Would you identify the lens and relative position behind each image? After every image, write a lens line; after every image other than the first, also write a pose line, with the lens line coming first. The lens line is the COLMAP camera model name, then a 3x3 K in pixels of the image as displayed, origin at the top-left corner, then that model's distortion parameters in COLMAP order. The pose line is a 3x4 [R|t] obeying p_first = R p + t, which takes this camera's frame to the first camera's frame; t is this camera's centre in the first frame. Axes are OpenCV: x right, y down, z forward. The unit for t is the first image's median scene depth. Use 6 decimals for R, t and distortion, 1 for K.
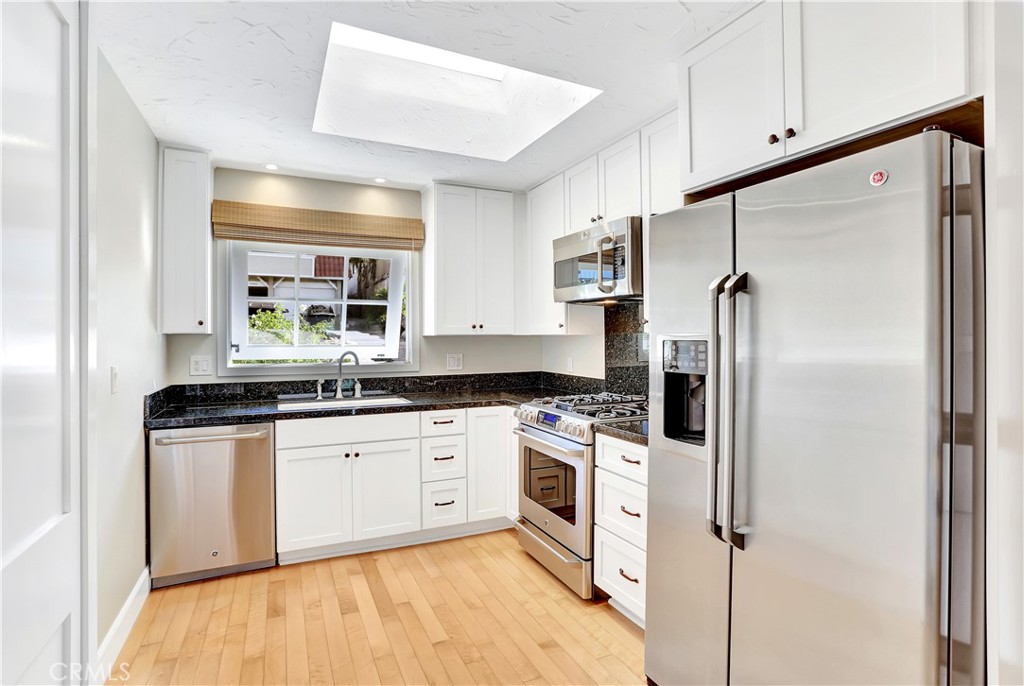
lens RADIAL K [[506.3, 0, 508.7], [0, 506.3, 336.3], [0, 0, 1]] dist [-0.040163, 0.011586]
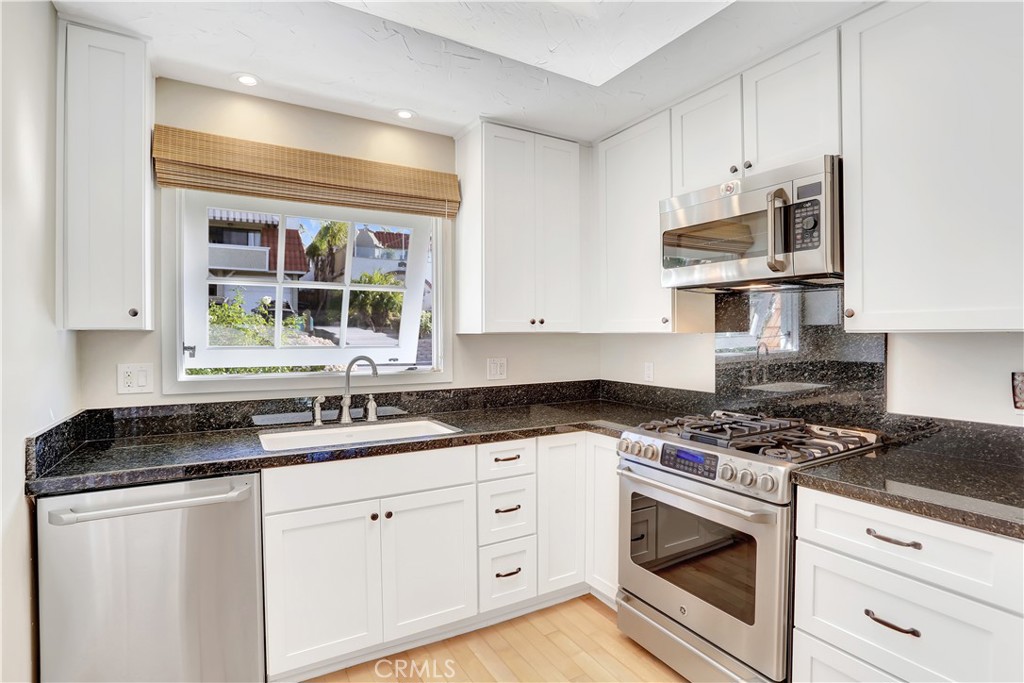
lens RADIAL K [[506.3, 0, 521.4], [0, 506.3, 340.5], [0, 0, 1]] dist [-0.040163, 0.011586]
pose [[0.994849, 0.001402, 0.101354, -0.179188], [-0.002667, 0.999920, 0.012350, -0.000619], [-0.101329, -0.012556, 0.994774, 0.302847]]
